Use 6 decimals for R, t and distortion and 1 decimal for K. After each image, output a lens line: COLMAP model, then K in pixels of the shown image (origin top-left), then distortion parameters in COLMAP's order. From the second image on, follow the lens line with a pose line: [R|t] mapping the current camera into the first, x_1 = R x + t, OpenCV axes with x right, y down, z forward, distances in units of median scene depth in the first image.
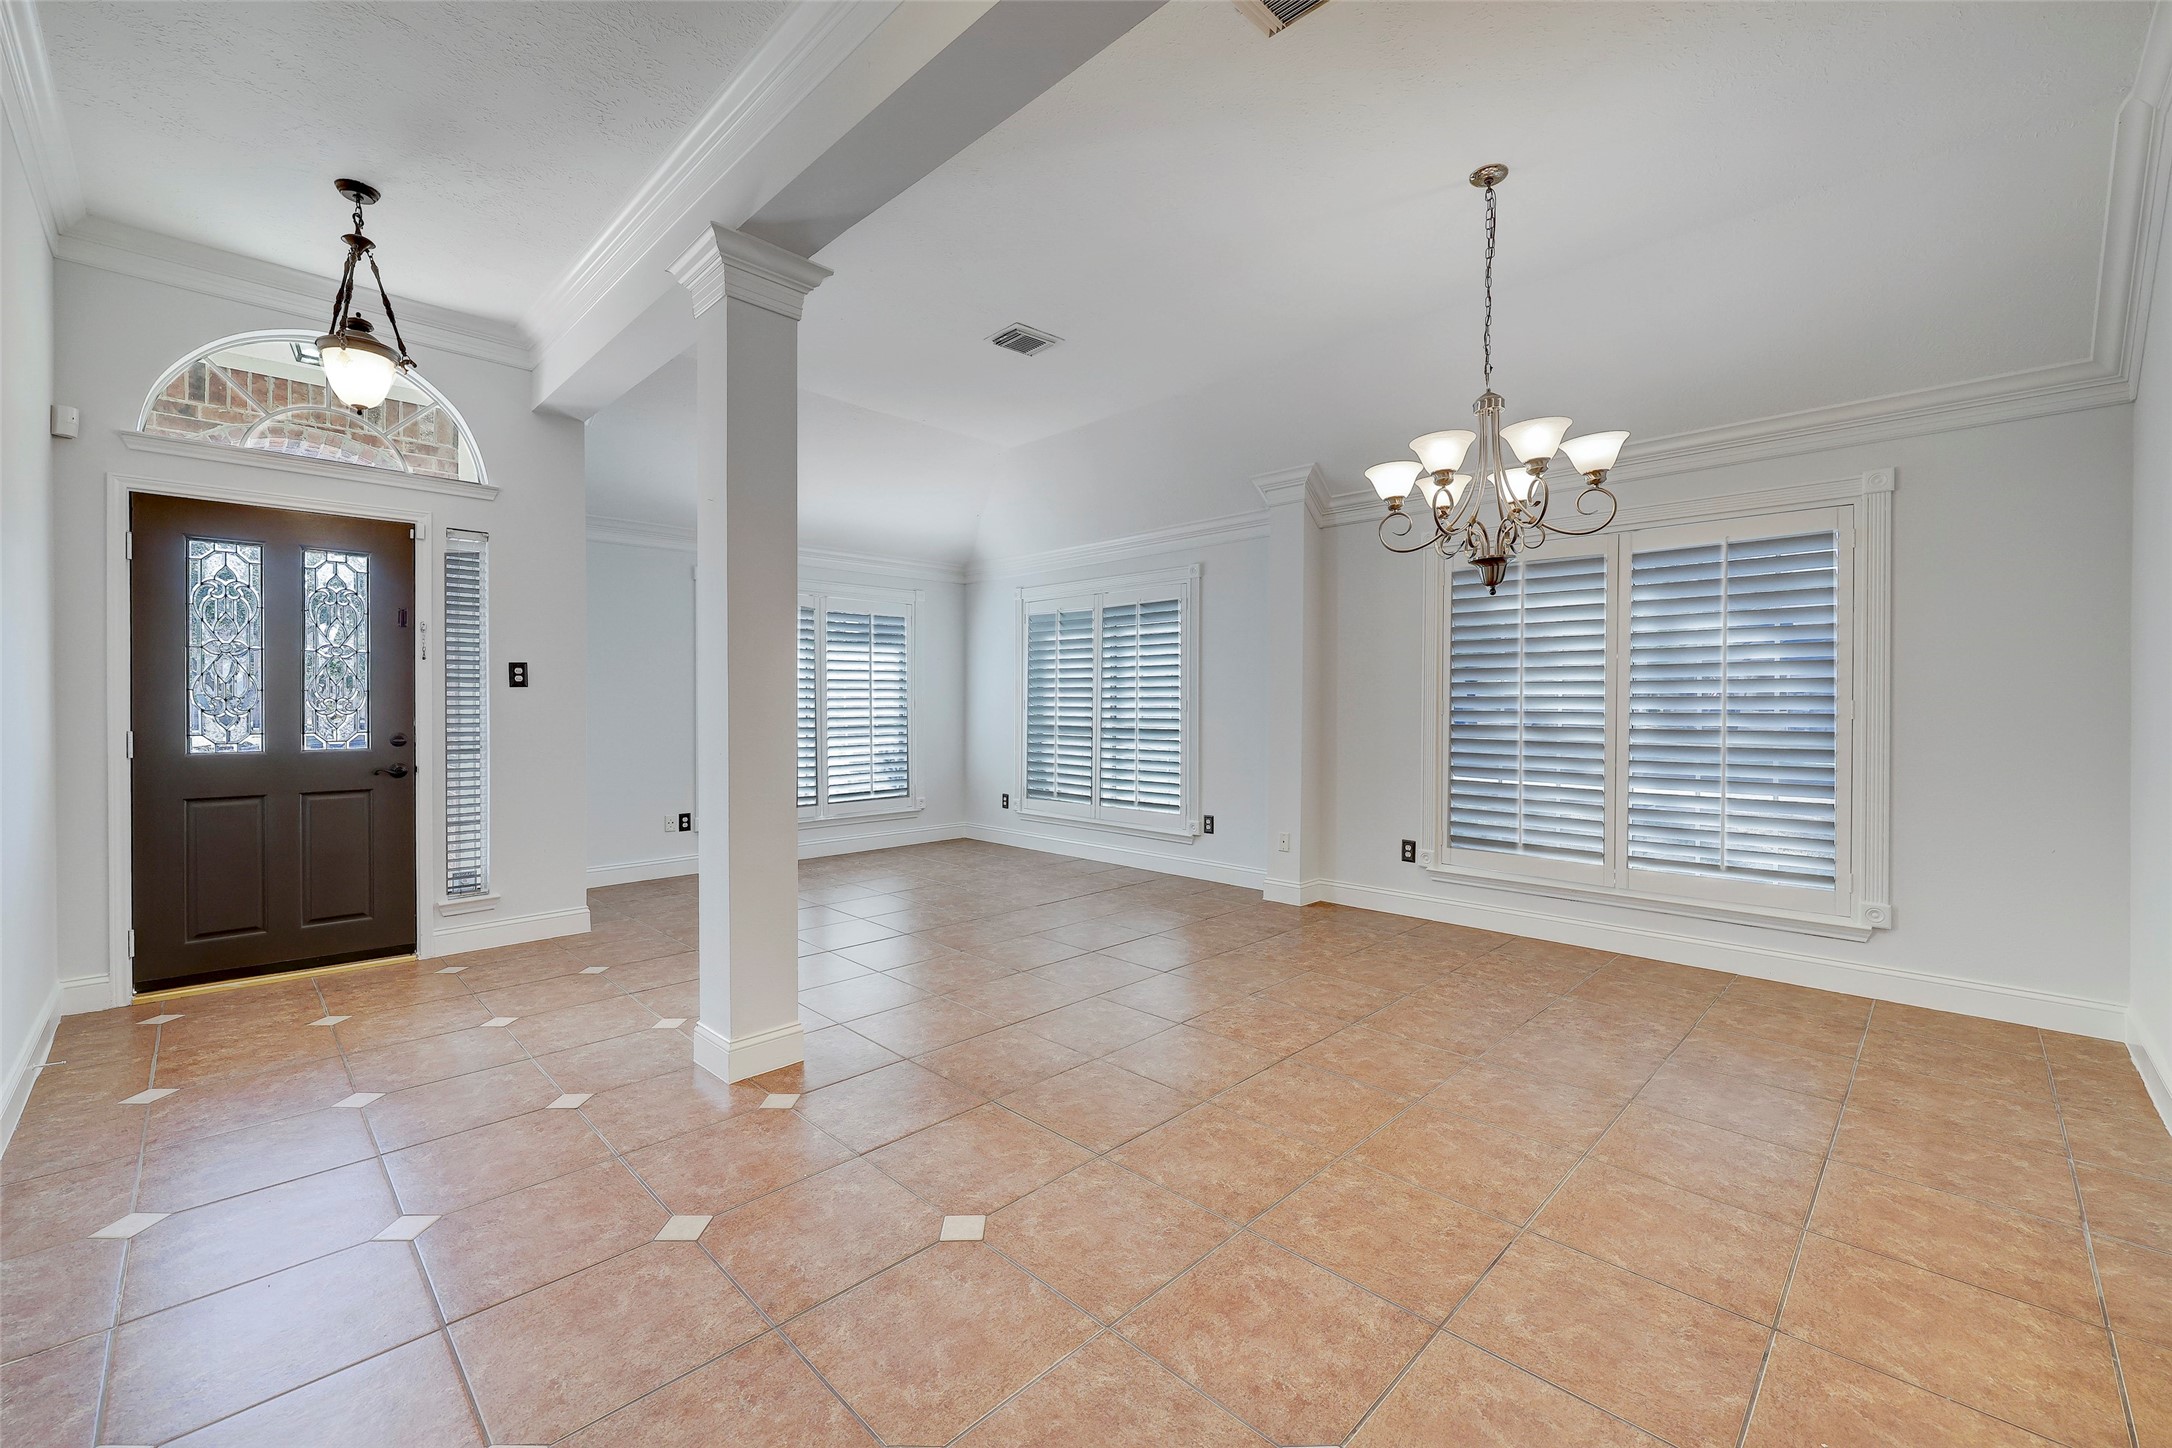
lens RADIAL K [[874.5, 0, 1078.8], [0, 874.5, 712.4], [0, 0, 1]] dist [-0.006577, 0.001122]
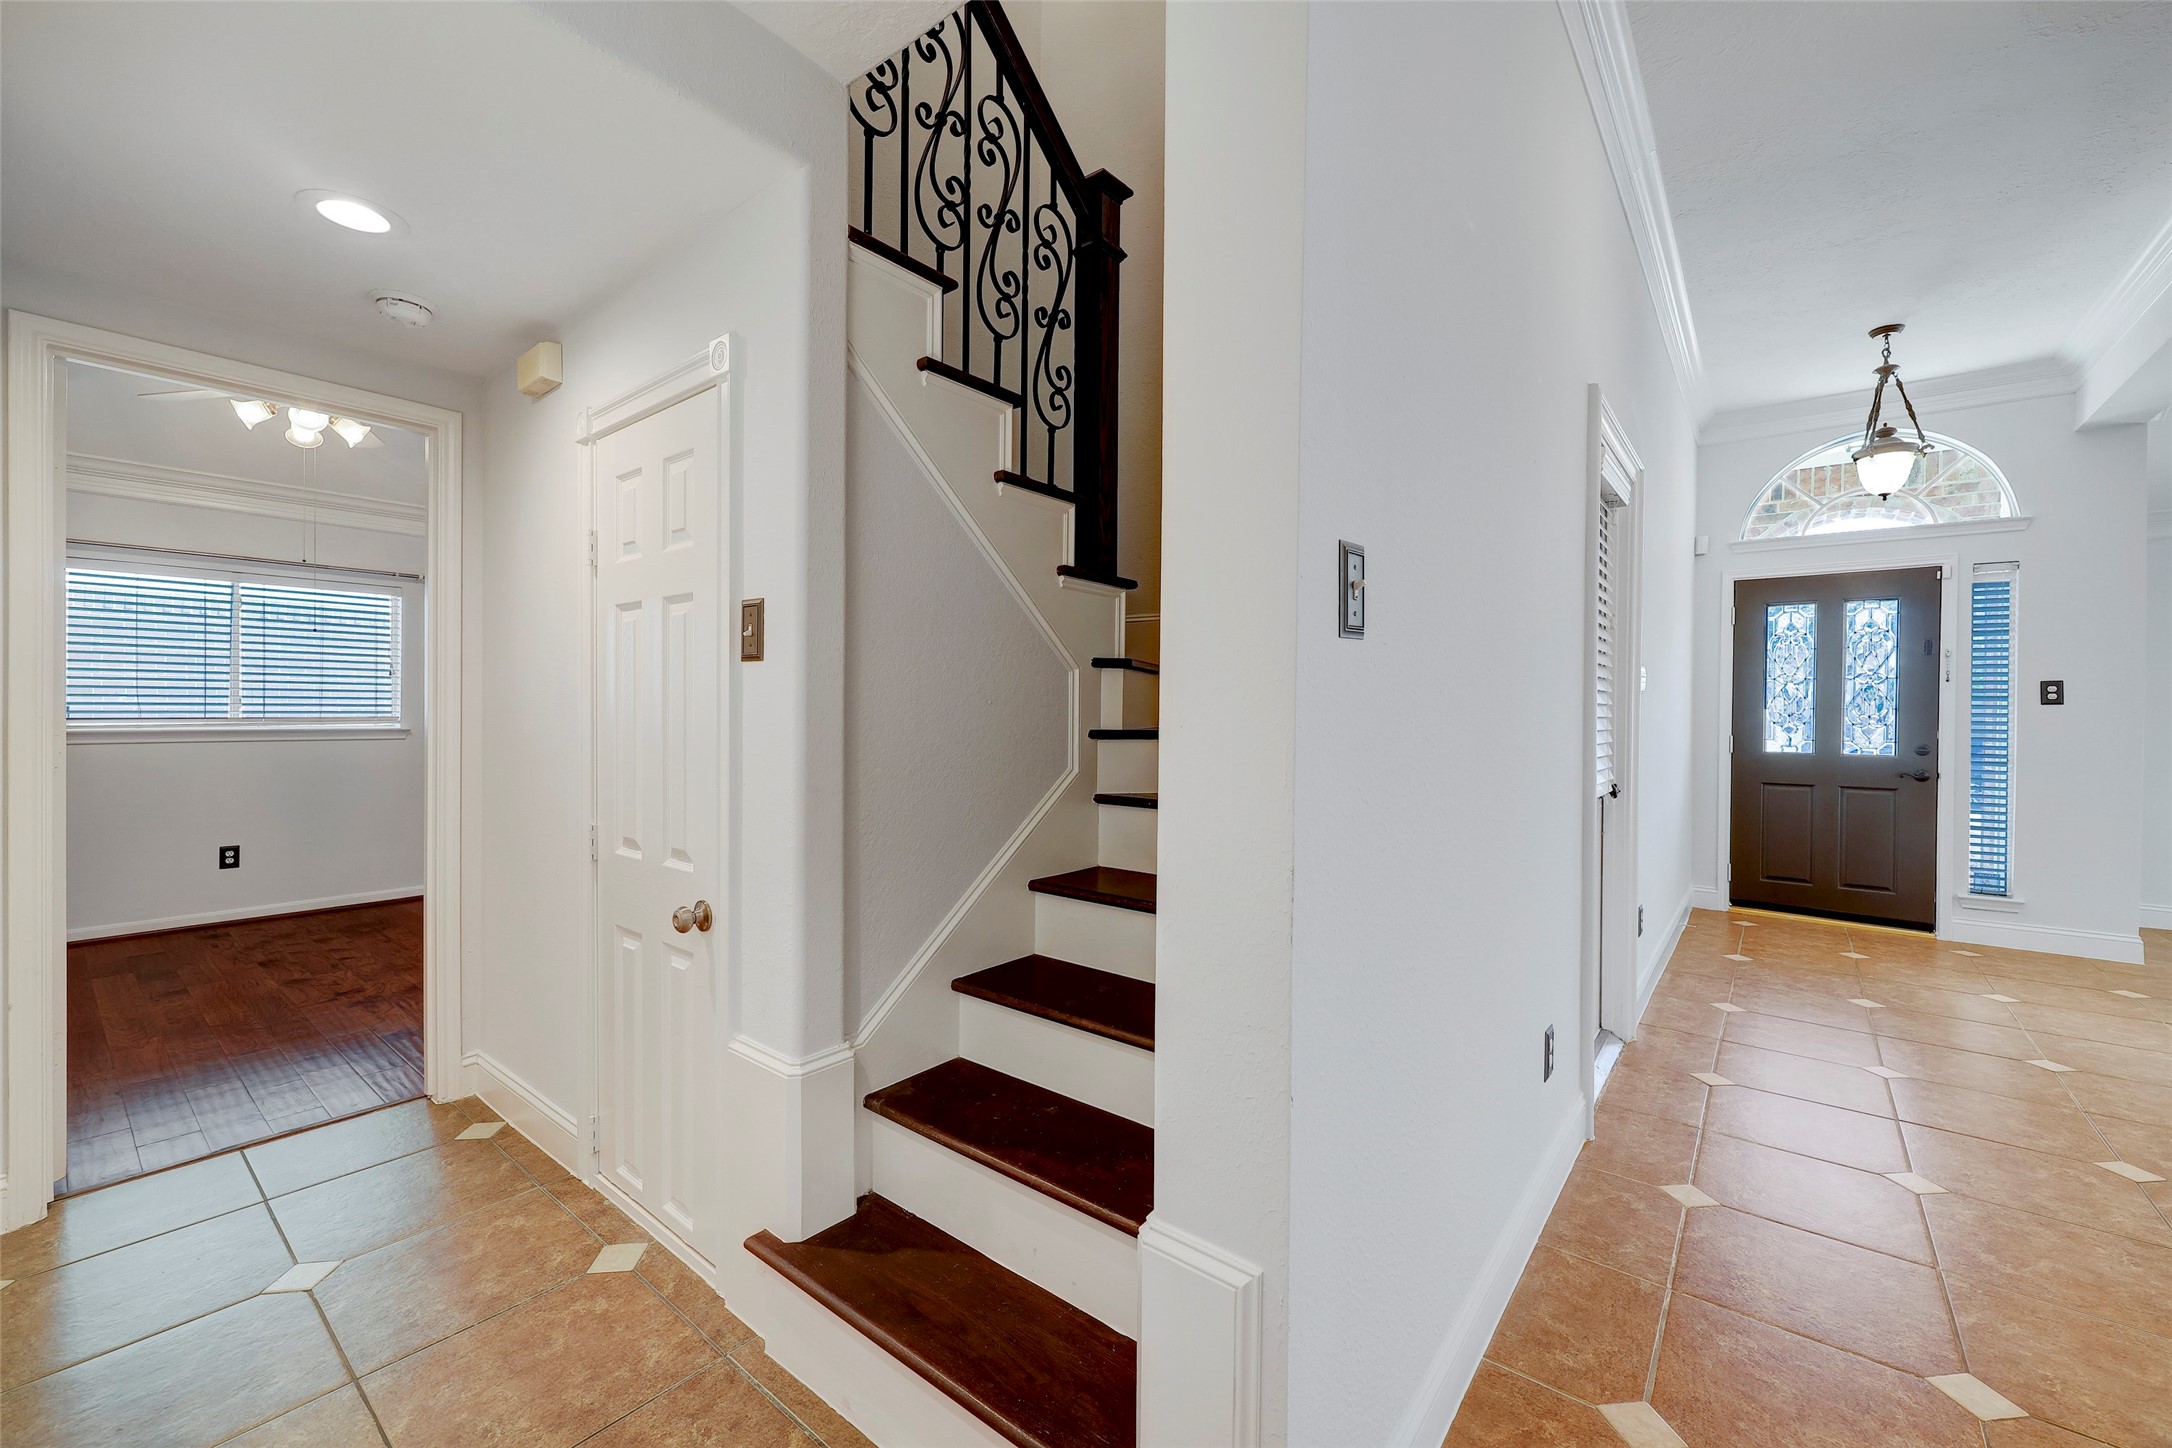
lens RADIAL K [[874.5, 0, 1073.1], [0, 874.5, 717.3], [0, 0, 1]] dist [-0.006577, 0.001122]
pose [[0.097473, 0.006295, -0.995218, 0.319630], [-0.017653, 0.999834, 0.004595, 0.001923], [0.995082, 0.017121, 0.097568, -0.301791]]
